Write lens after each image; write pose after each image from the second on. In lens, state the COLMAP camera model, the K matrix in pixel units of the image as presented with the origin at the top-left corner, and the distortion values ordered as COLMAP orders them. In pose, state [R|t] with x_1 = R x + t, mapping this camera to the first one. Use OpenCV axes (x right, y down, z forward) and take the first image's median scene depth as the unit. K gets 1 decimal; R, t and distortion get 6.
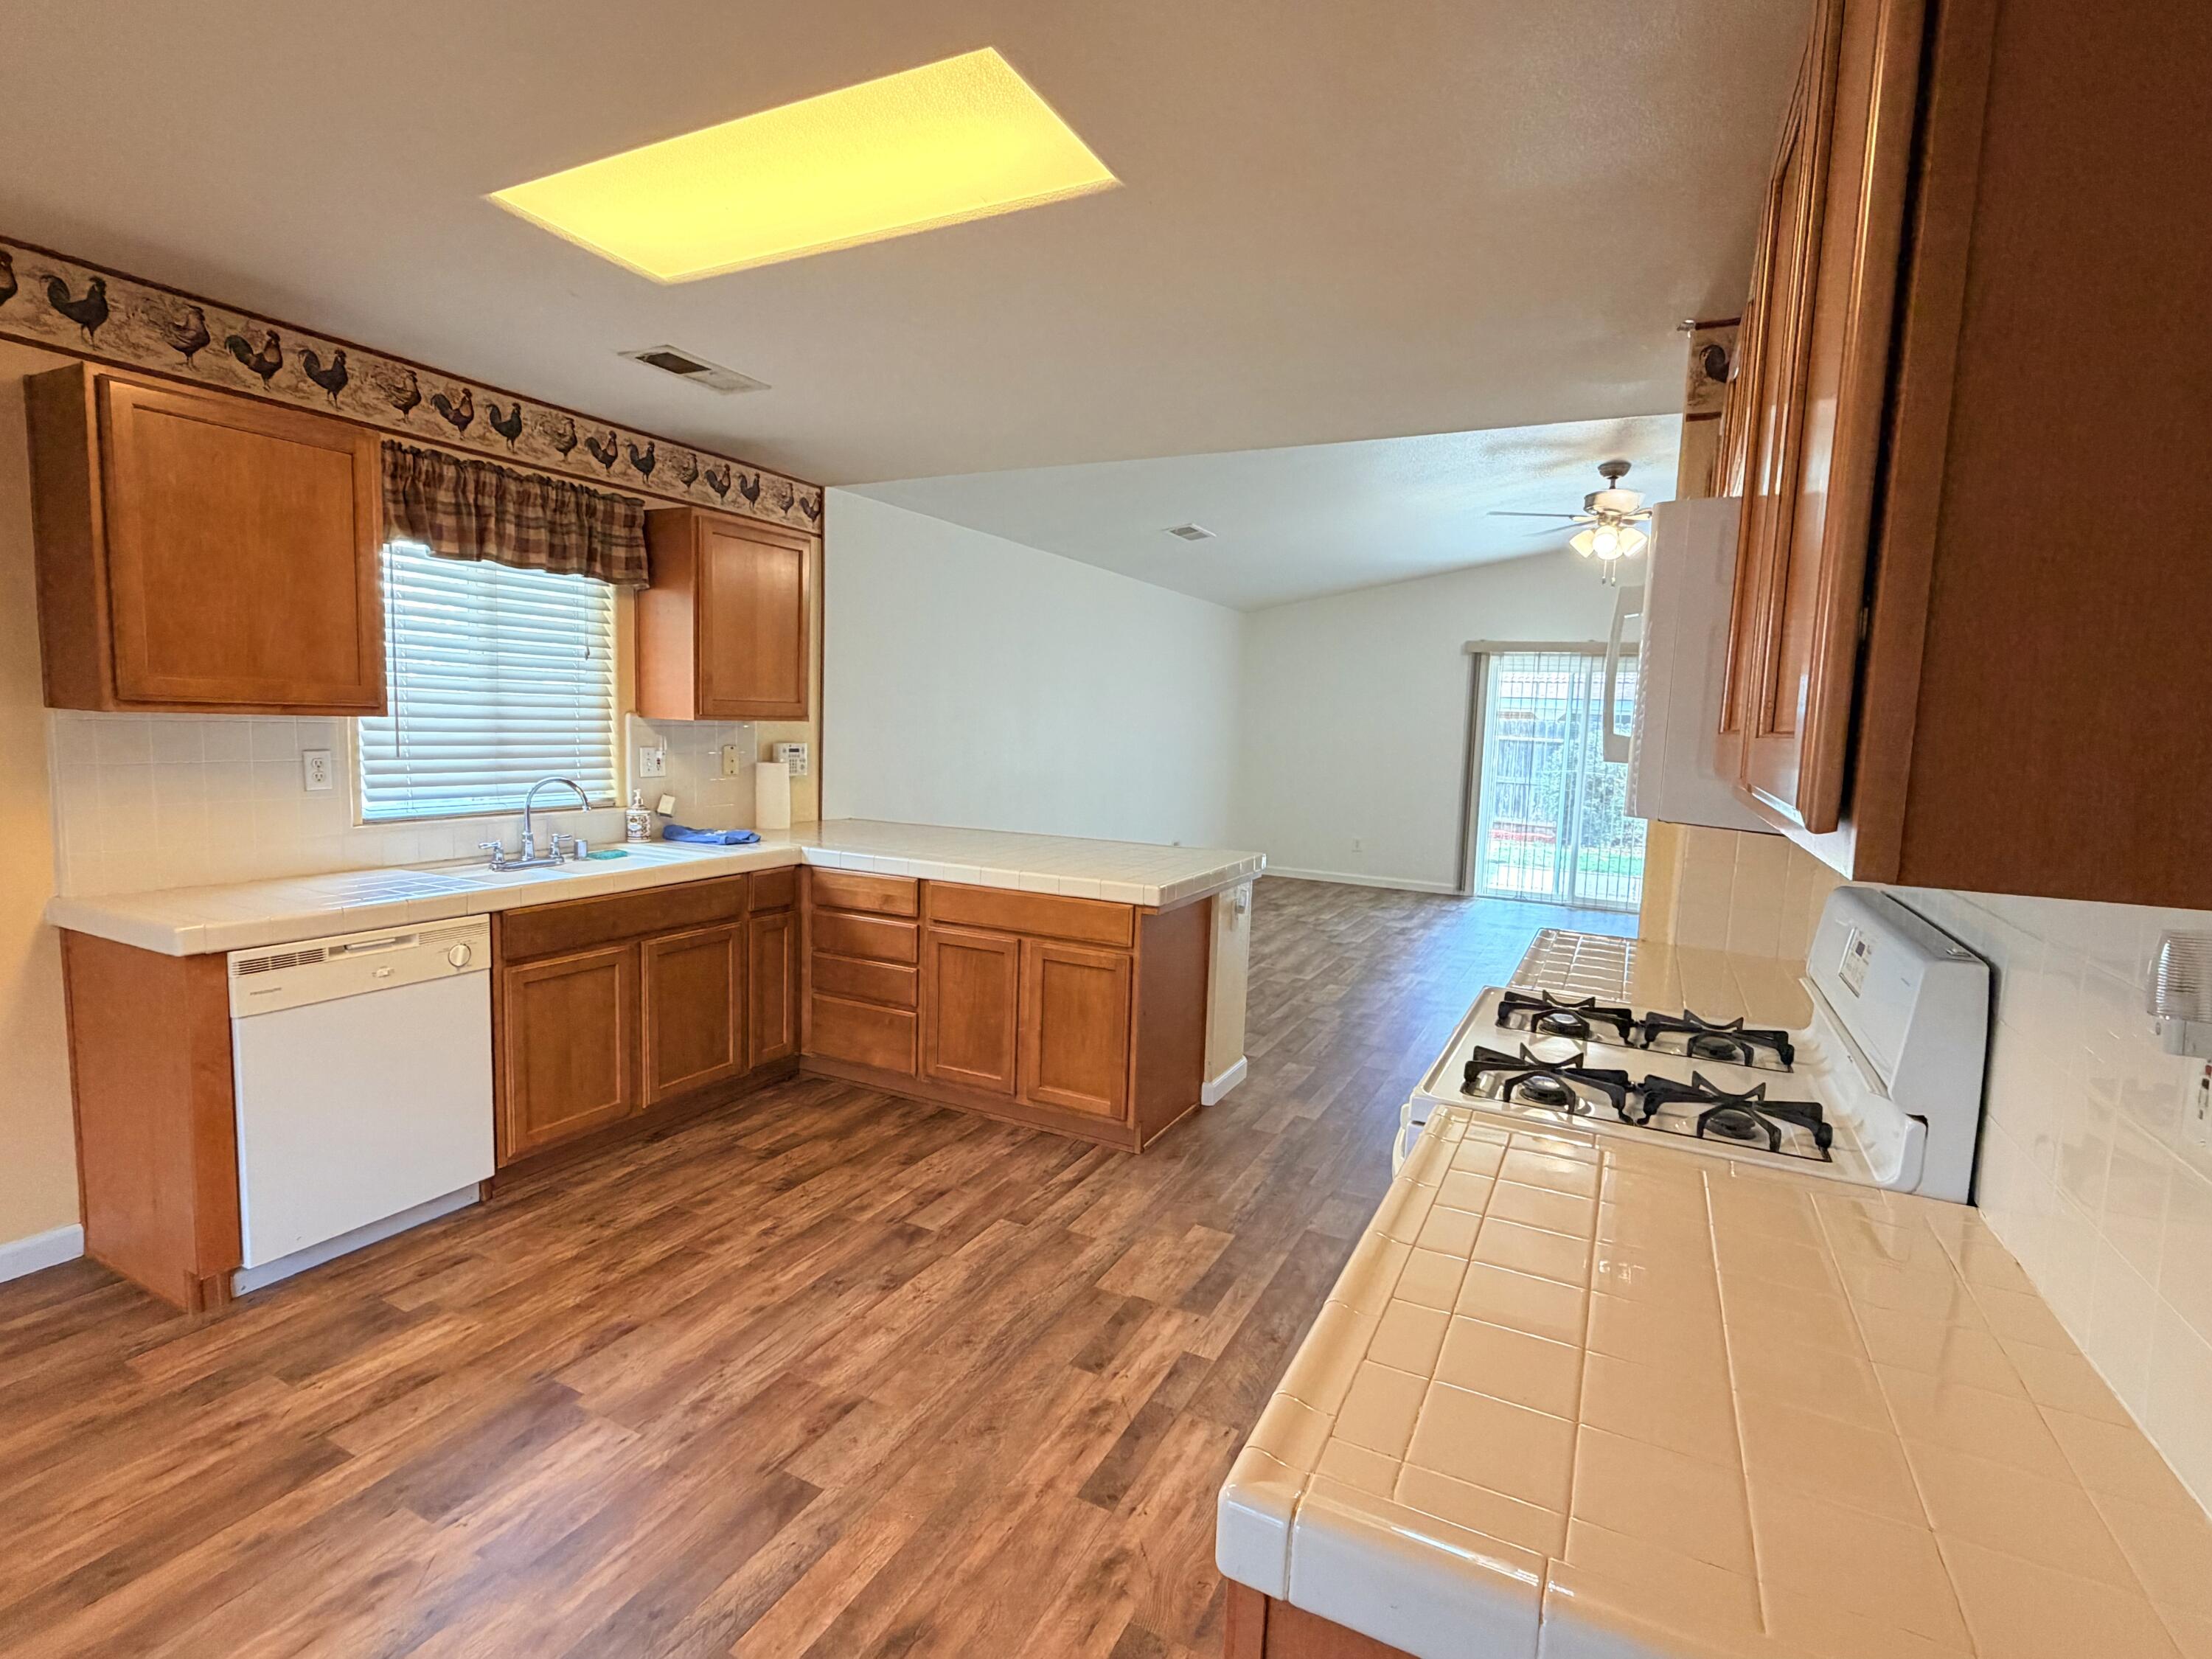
lens RADIAL K [[1066.5, 0, 1100.5], [0, 1066.5, 832.5], [0, 0, 1]] dist [0.003761, -0.001298]
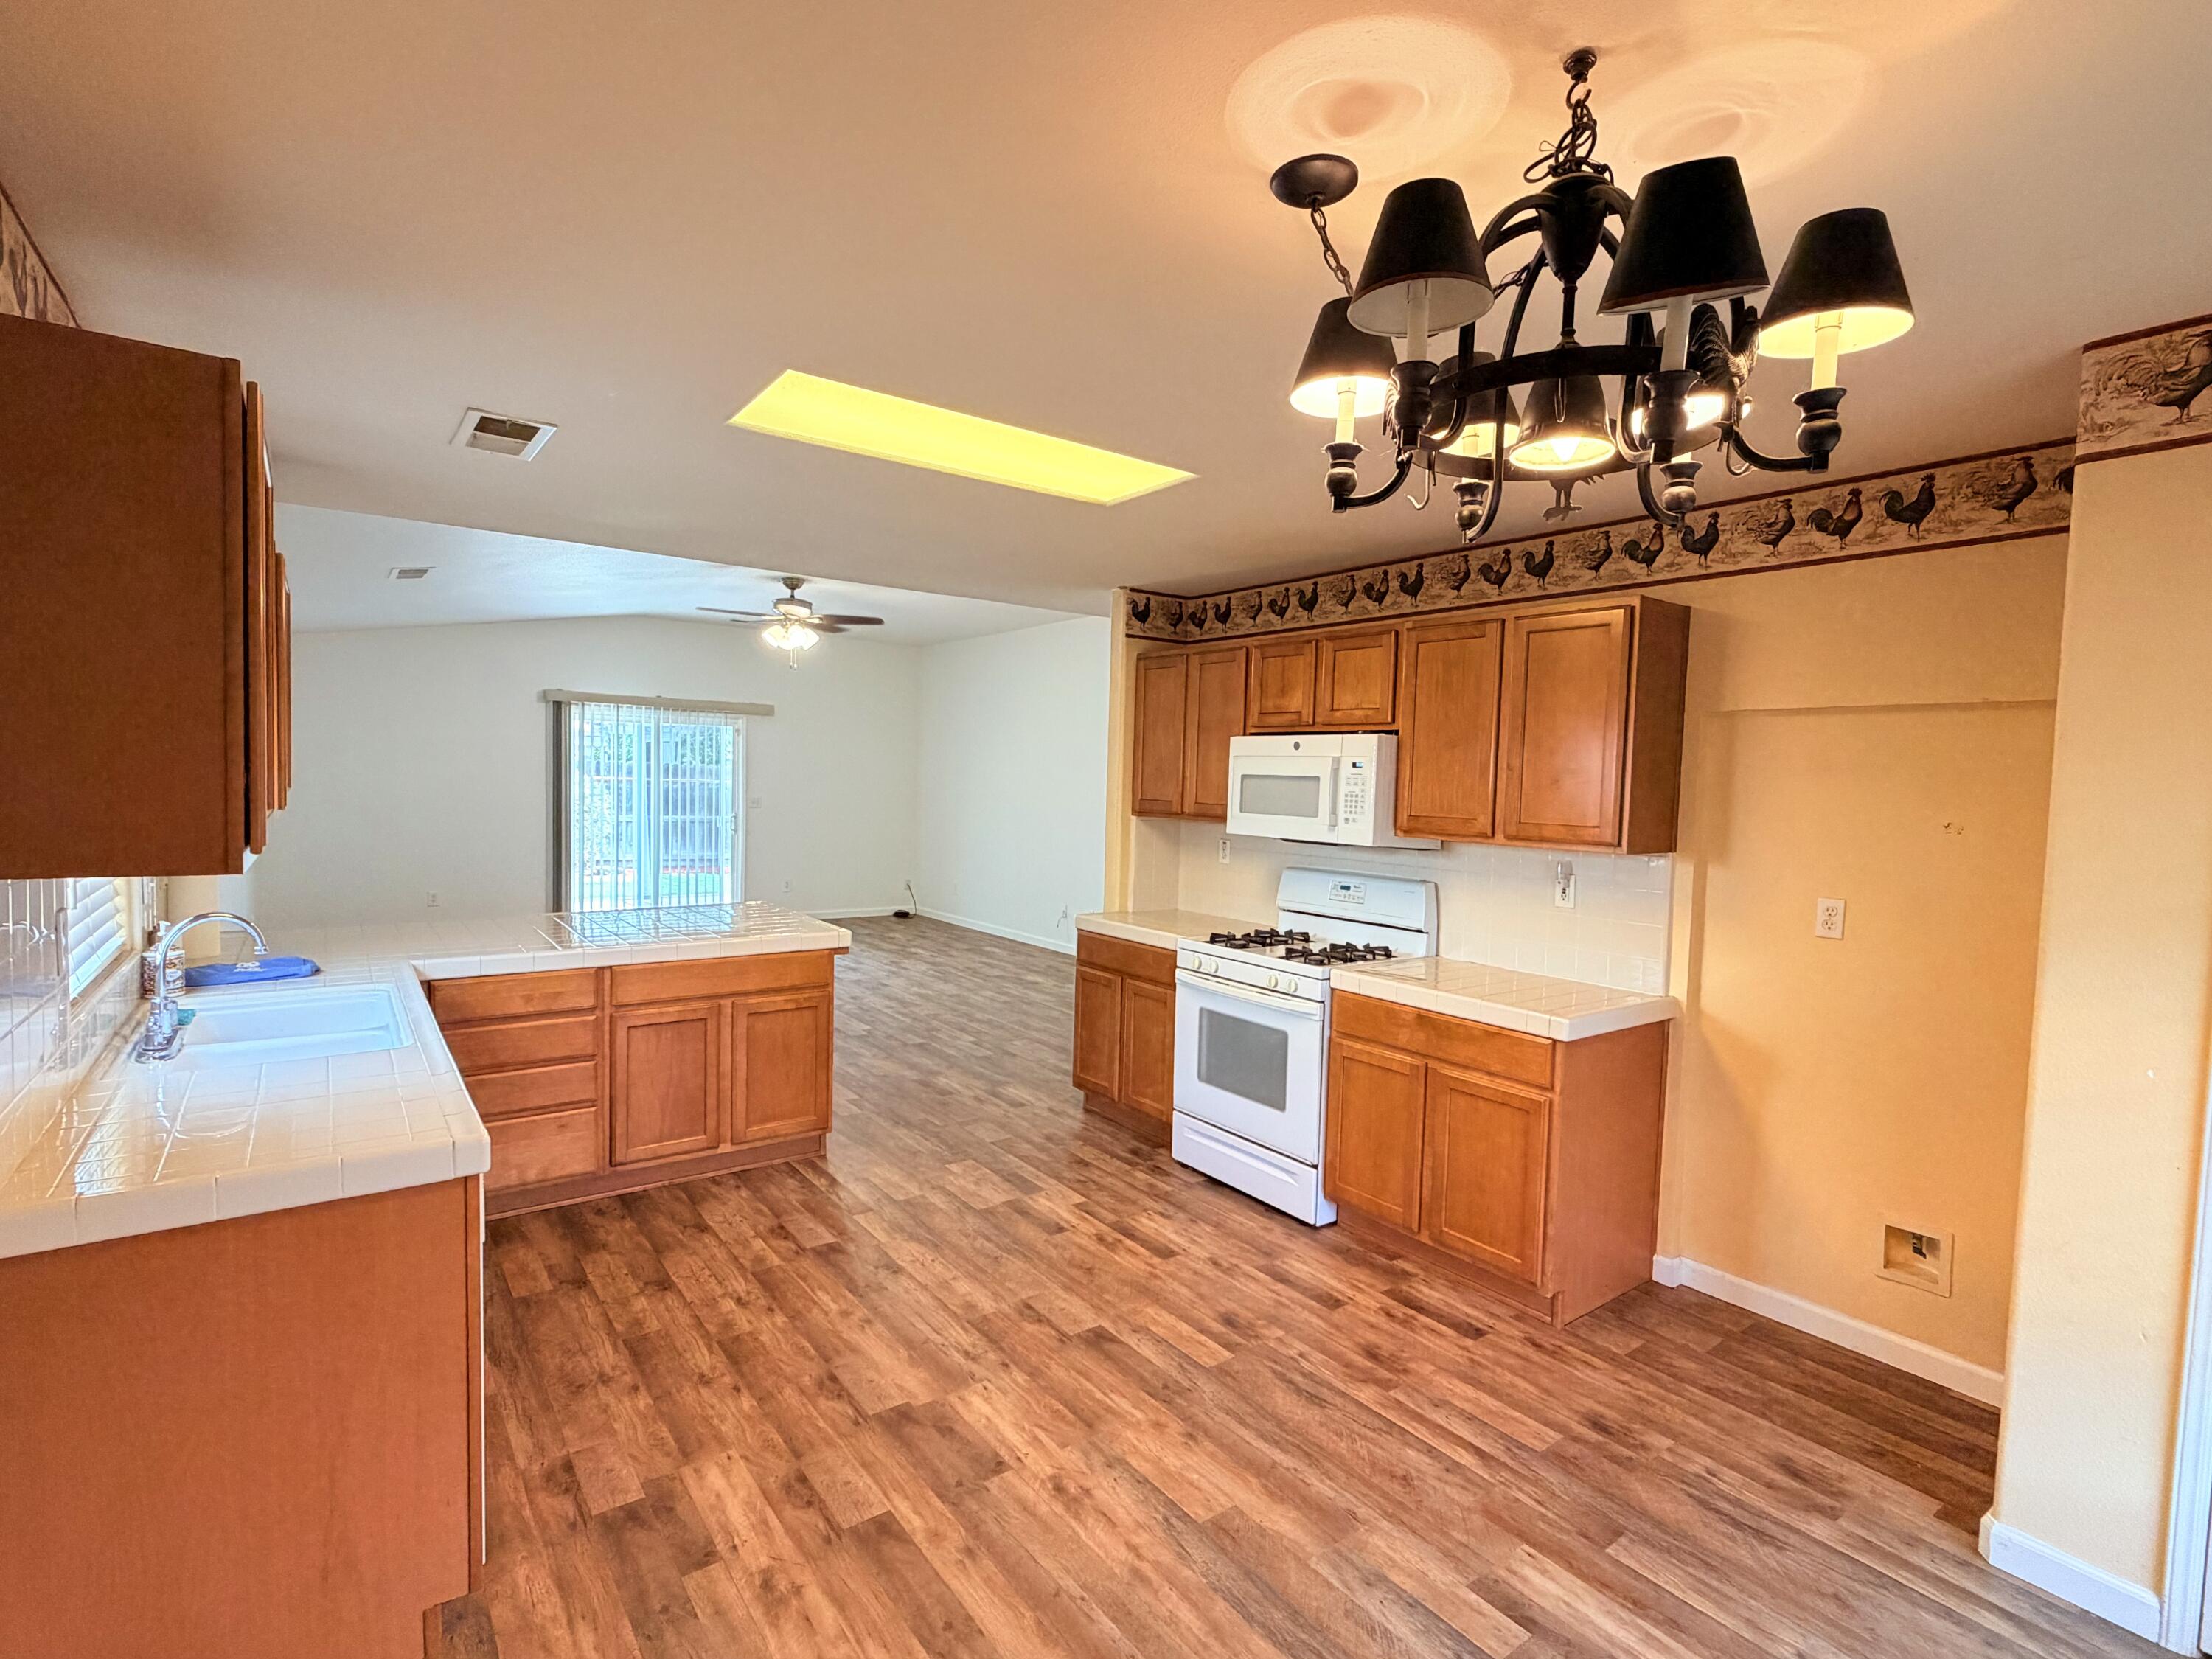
lens RADIAL K [[1066.5, 0, 1105.2], [0, 1066.5, 824.8], [0, 0, 1]] dist [0.003761, -0.001298]
pose [[0.443978, -0.064465, 0.893716, -1.044297], [0.085633, 0.995896, 0.029294, -0.095604], [-0.891937, 0.063526, 0.447676, 0.173182]]
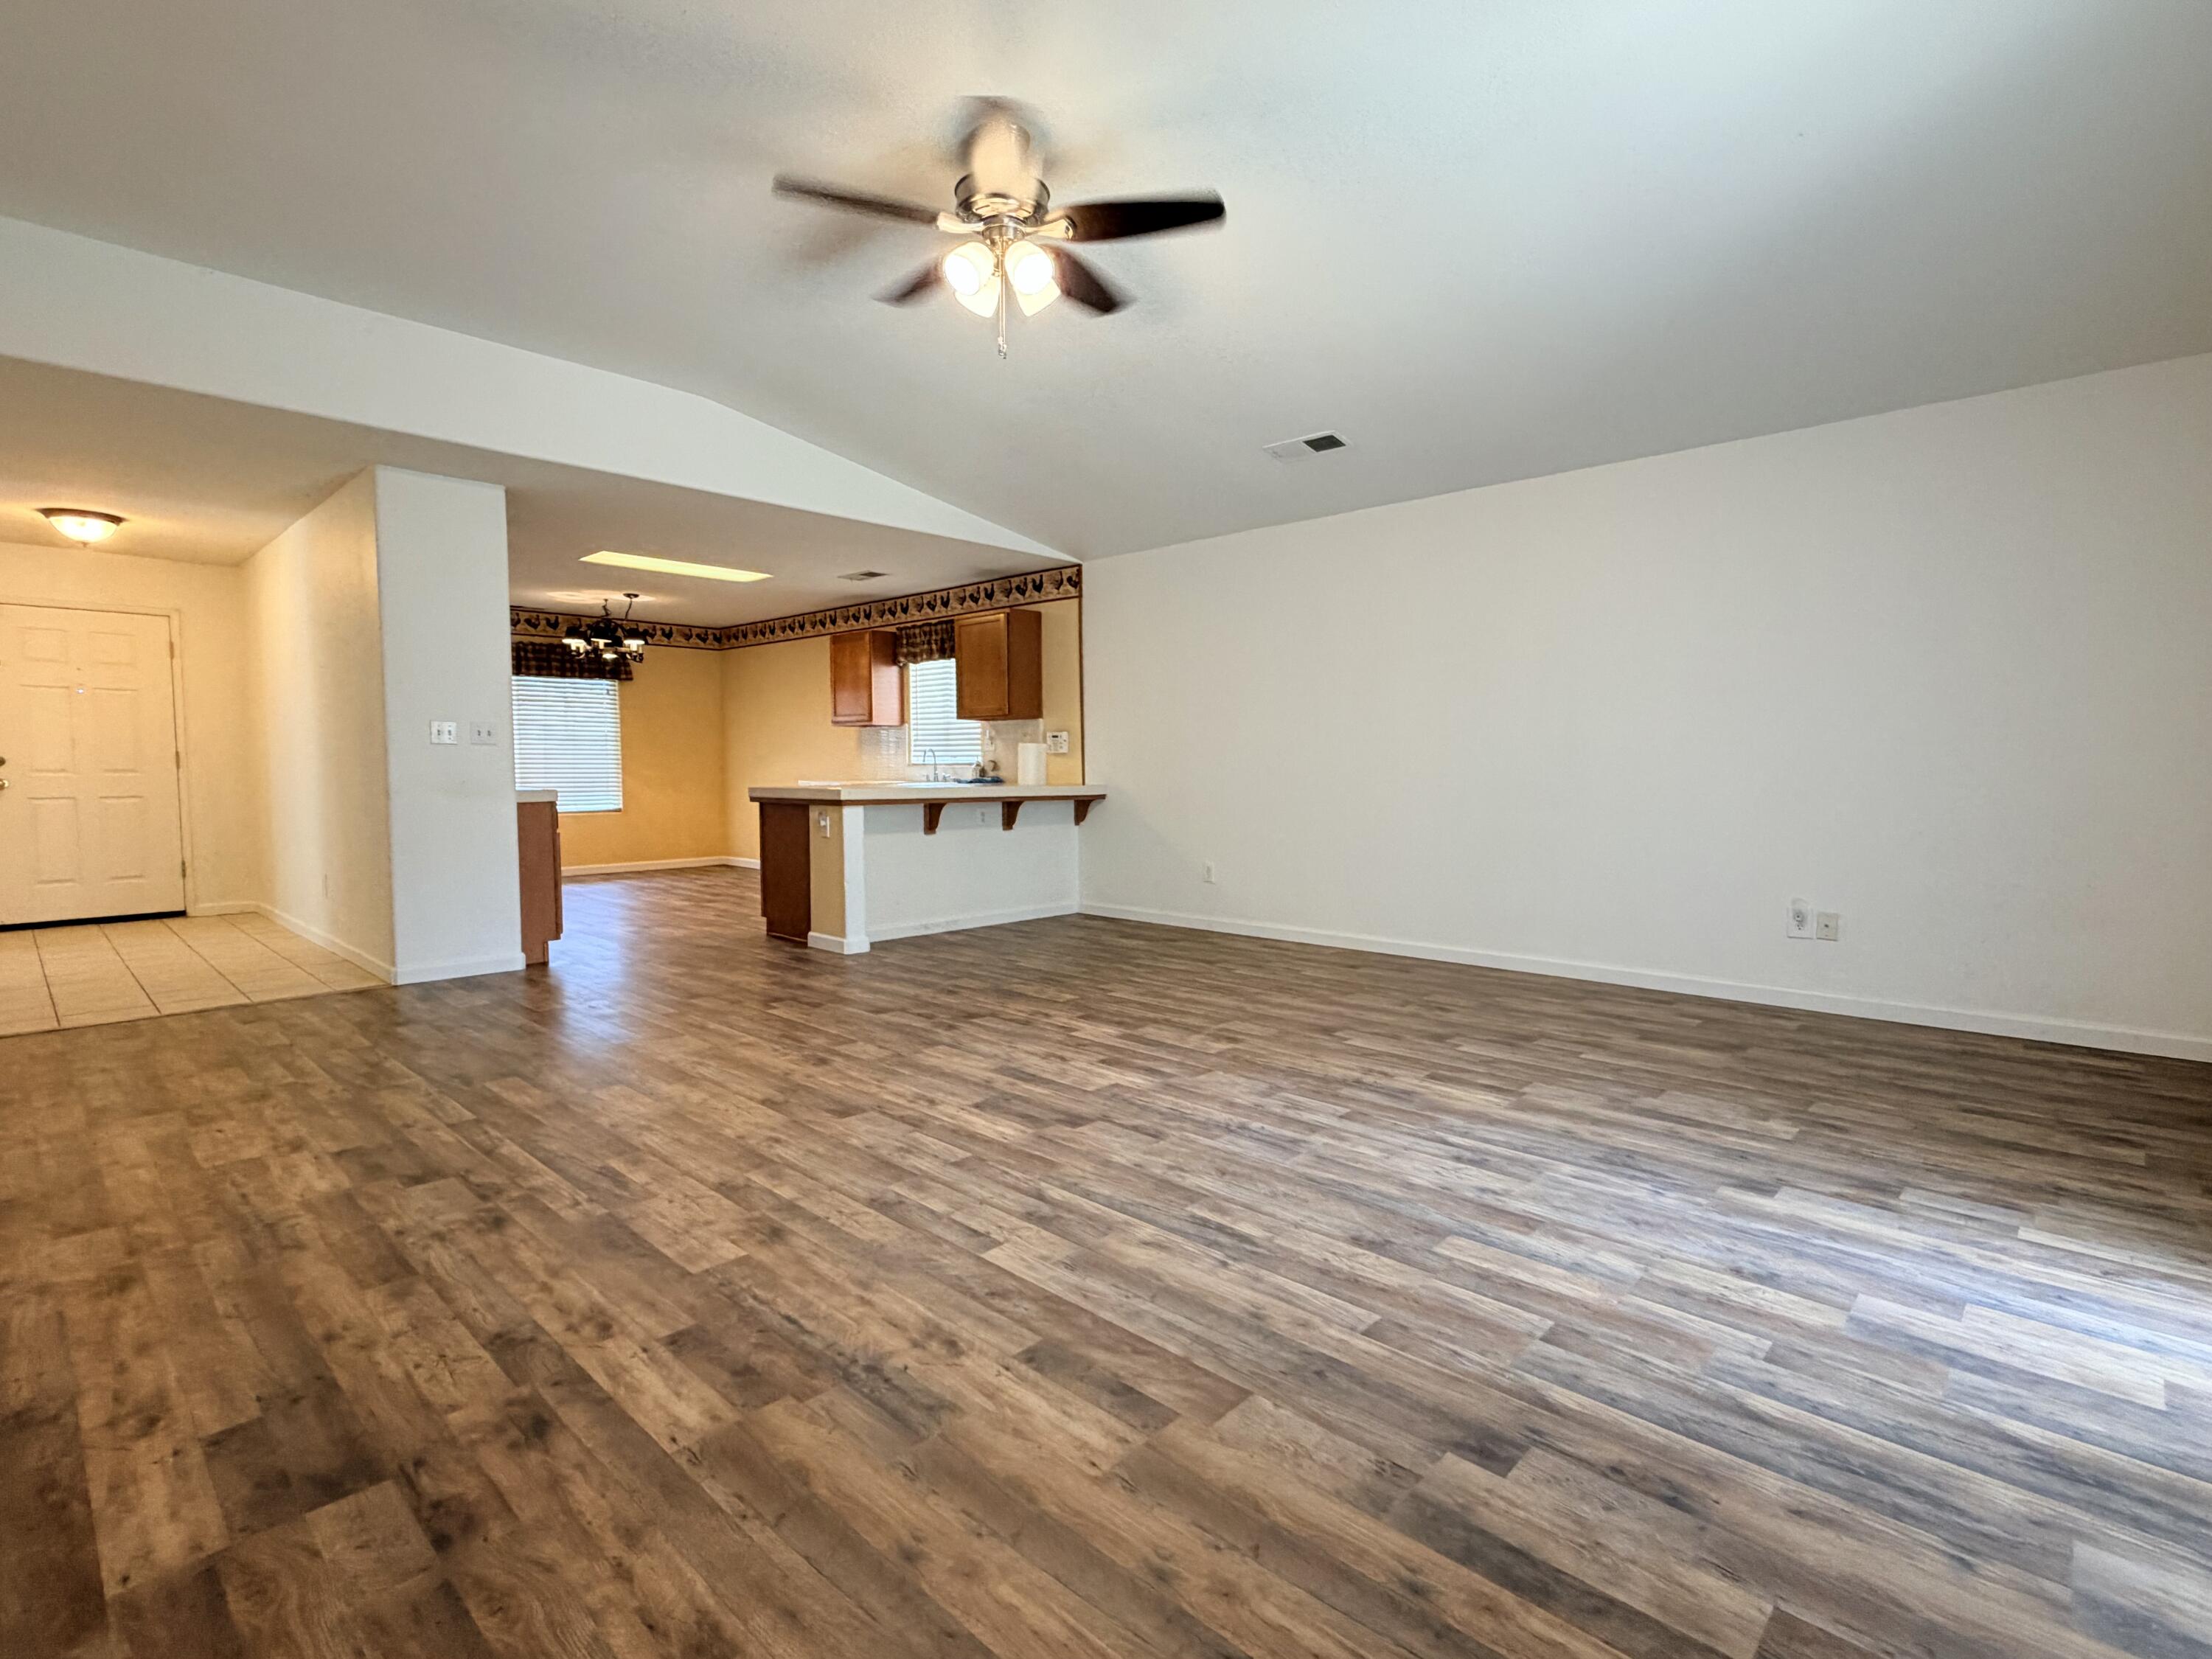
lens RADIAL K [[1066.5, 0, 1091.3], [0, 1066.5, 826.6], [0, 0, 1]] dist [0.003761, -0.001298]
pose [[-0.292544, 0.025016, -0.955925, 1.933352], [-0.111657, 0.991926, 0.060128, -0.072059], [0.949711, 0.124326, -0.287389, 2.411017]]
